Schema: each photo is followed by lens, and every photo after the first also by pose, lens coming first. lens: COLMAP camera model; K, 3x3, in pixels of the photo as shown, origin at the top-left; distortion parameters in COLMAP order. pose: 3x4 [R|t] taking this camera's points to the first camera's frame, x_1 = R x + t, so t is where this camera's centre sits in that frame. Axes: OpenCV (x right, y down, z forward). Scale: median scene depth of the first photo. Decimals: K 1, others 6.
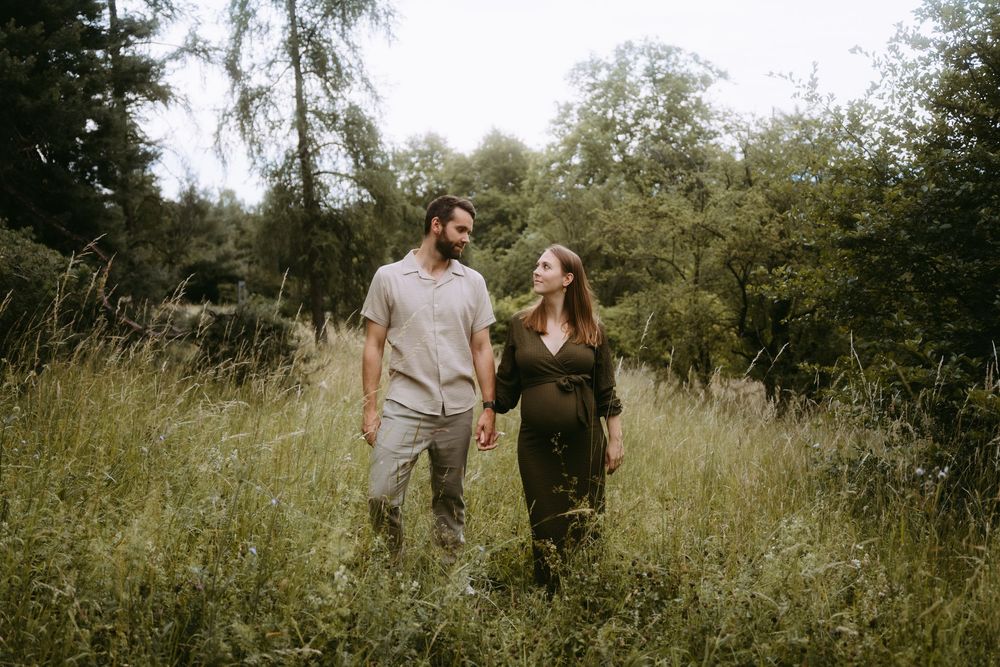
lens RADIAL K [[1030.1, 0, 500.0], [0, 1030.1, 333.5], [0, 0, 1]] dist [-0.005606, -0.001629]
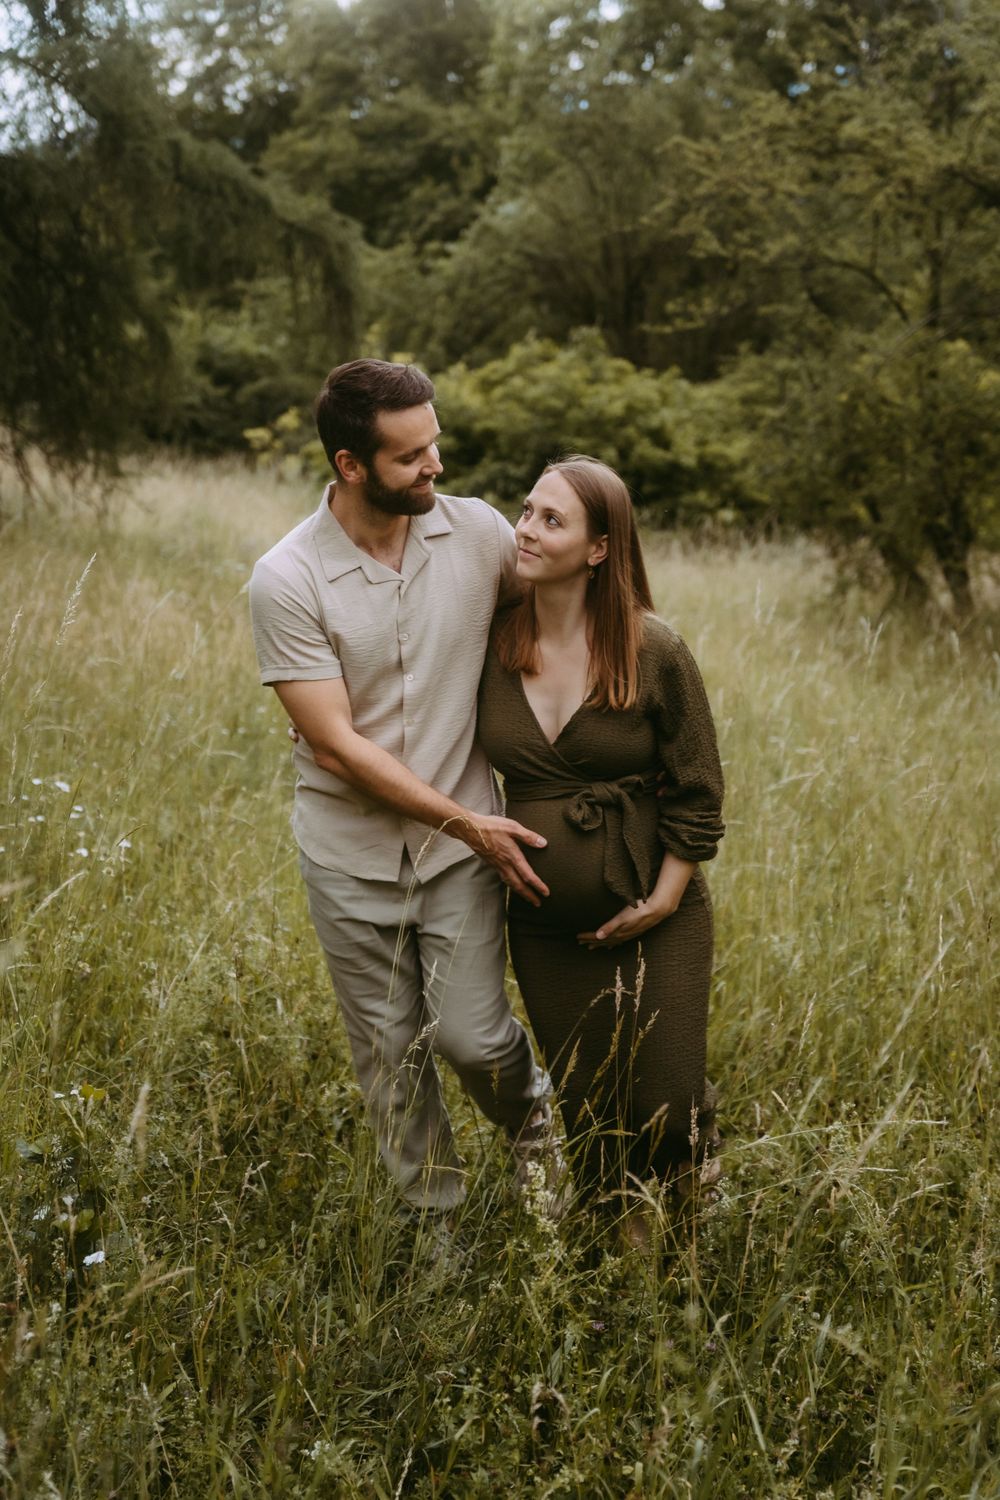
lens RADIAL K [[2255.2, 0, 532.0], [0, 2255.2, 749.2], [0, 0, 1]] dist [0.016139, 0.967586]
pose [[0.998732, -0.037232, 0.033887, 0.004044], [0.032024, 0.989200, 0.143034, -0.031819], [-0.038847, -0.141767, 0.989137, 0.231559]]
